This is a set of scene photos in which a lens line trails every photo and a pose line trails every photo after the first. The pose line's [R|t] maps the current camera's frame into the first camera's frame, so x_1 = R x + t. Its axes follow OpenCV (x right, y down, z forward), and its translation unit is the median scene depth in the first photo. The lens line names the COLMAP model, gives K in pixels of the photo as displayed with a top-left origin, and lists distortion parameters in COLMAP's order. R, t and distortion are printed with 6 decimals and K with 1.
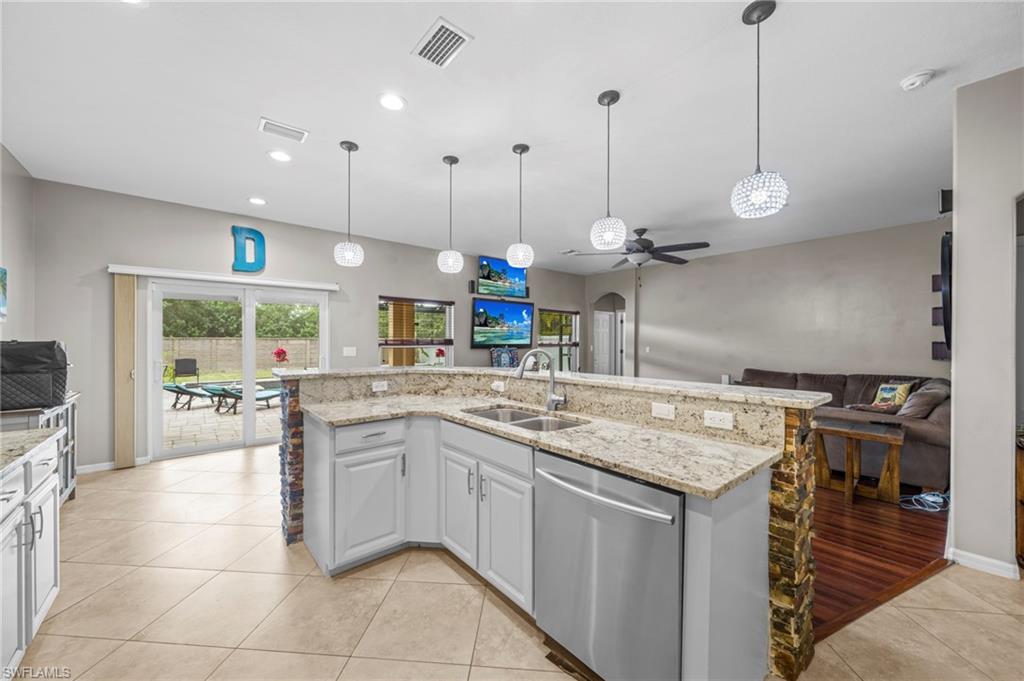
lens RADIAL K [[380.8, 0, 503.4], [0, 380.8, 341.6], [0, 0, 1]] dist [0.000357, 0.000028]
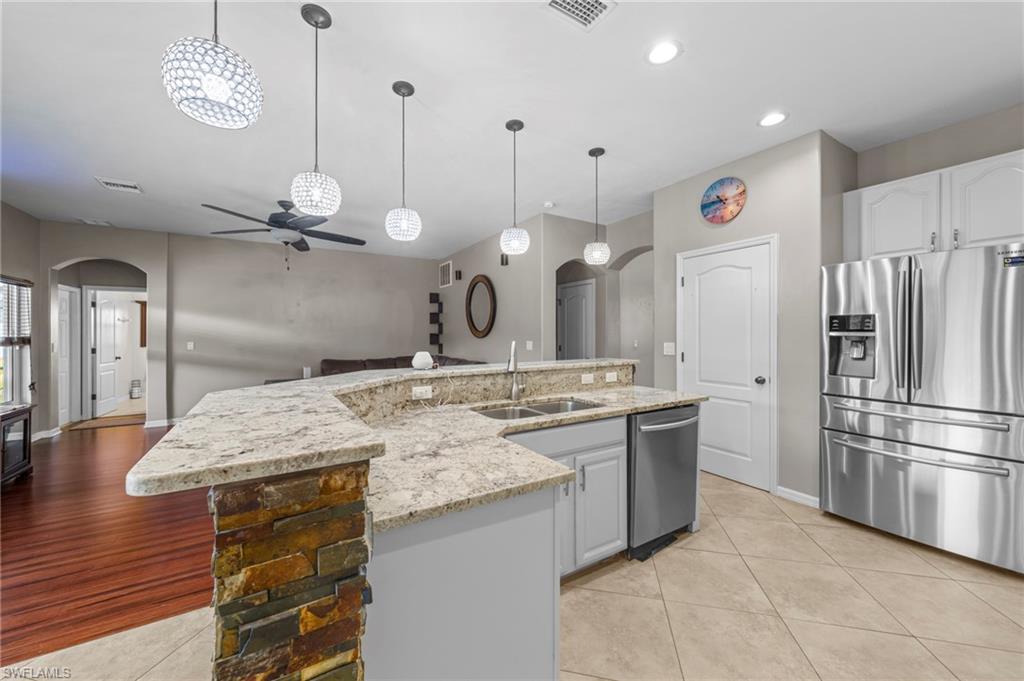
lens RADIAL K [[382.3, 0, 503.9], [0, 382.3, 333.5], [0, 0, 1]] dist [-0.000123, -0.000048]
pose [[0.144747, -0.001457, 0.989468, -0.756255], [0.004456, 0.999990, 0.000820, -0.001426], [-0.989459, 0.004291, 0.144752, 0.735045]]
